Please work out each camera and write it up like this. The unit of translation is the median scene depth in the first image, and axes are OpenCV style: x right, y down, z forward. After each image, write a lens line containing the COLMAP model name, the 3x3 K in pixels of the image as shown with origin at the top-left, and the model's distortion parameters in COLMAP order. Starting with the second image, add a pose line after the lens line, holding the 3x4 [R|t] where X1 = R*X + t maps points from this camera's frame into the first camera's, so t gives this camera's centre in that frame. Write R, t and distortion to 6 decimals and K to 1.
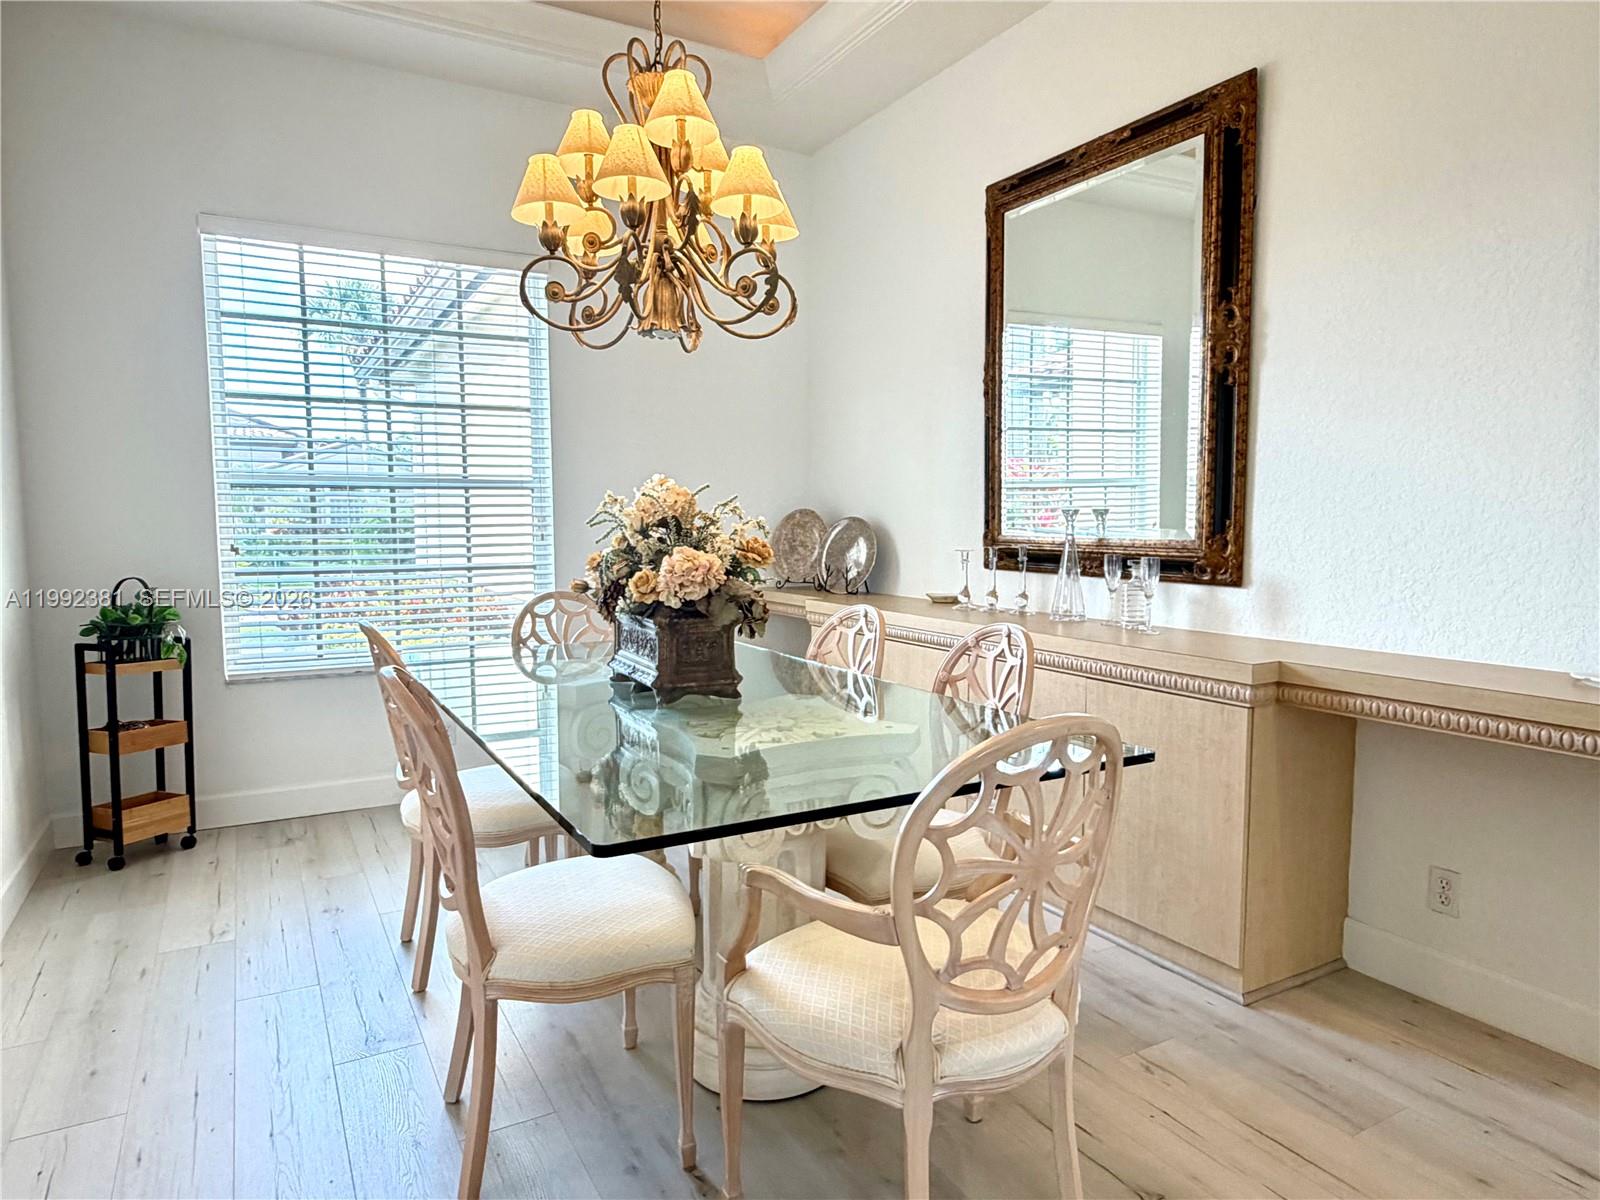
lens RADIAL K [[987.2, 0, 809.3], [0, 987.2, 601.7], [0, 0, 1]] dist [-0.002634, 0.003799]
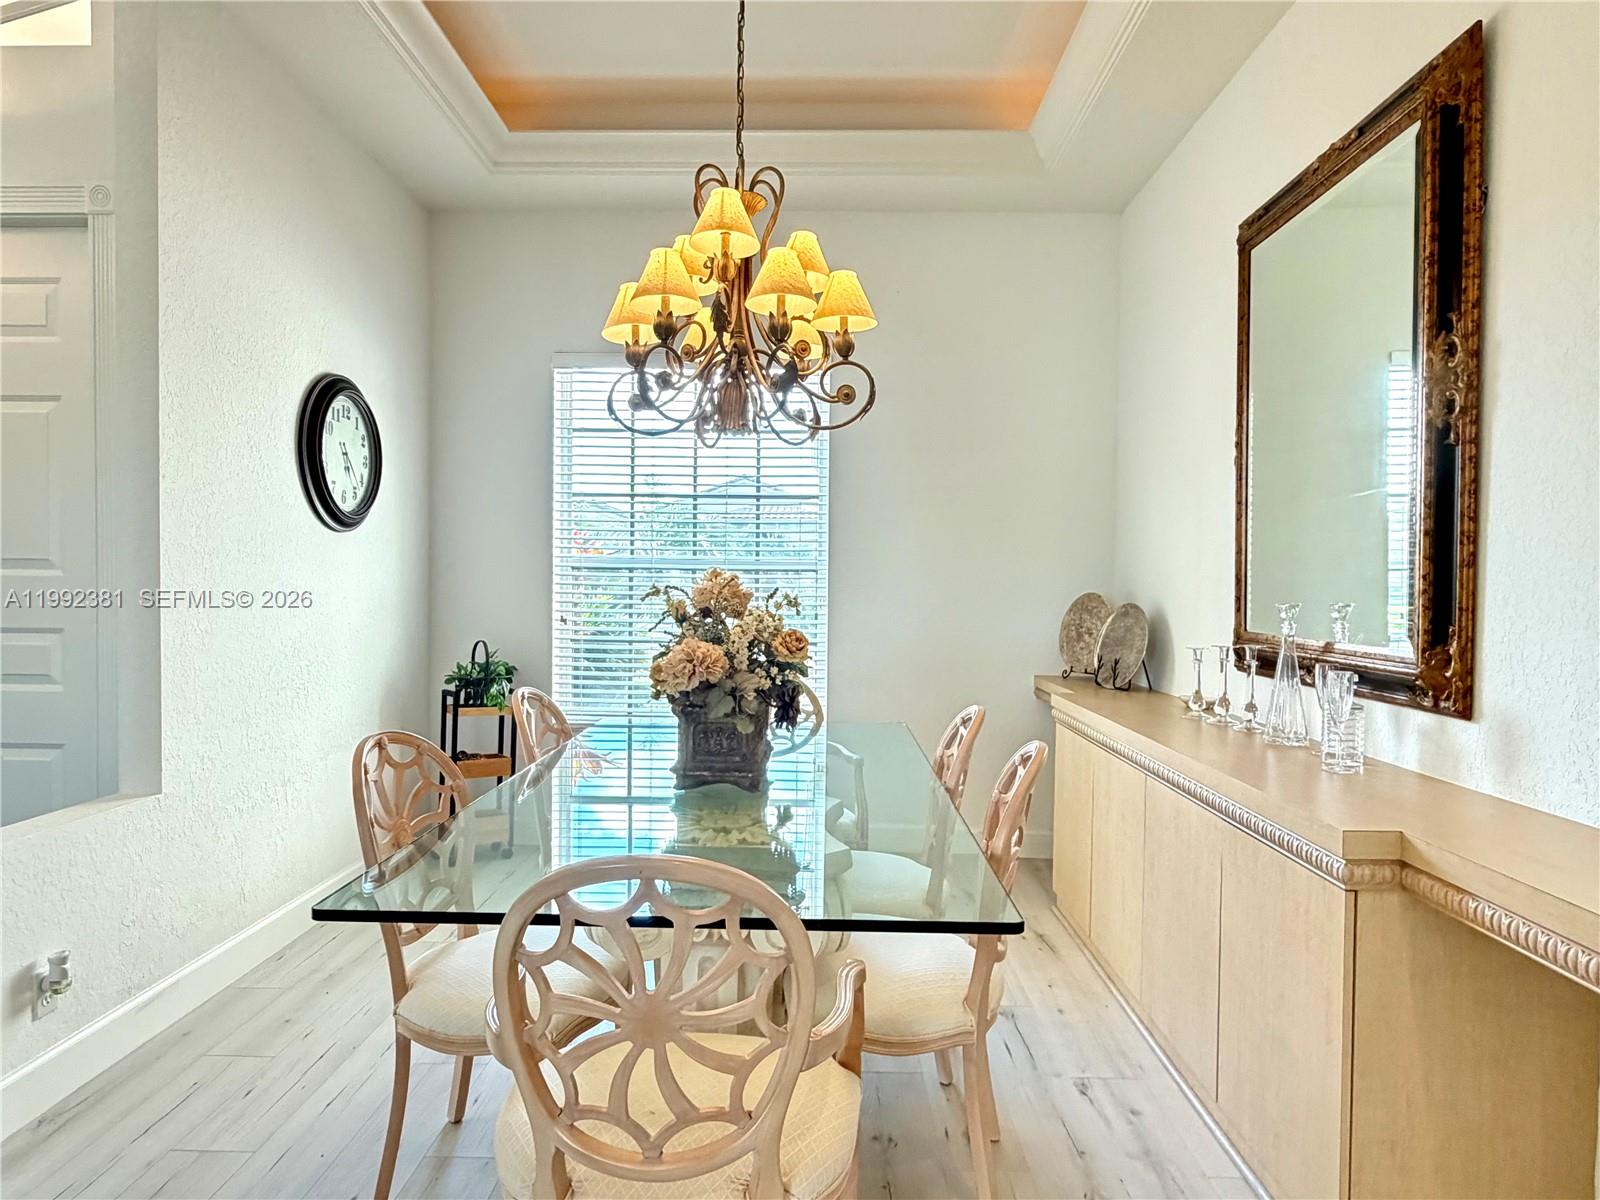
lens RADIAL K [[987.2, 0, 808.0], [0, 987.2, 603.4], [0, 0, 1]] dist [-0.002634, 0.003799]
pose [[0.861066, 0.022647, -0.507989, 0.390194], [-0.057907, 0.996876, -0.053714, -0.033715], [0.505186, 0.075667, 0.859687, 0.135475]]
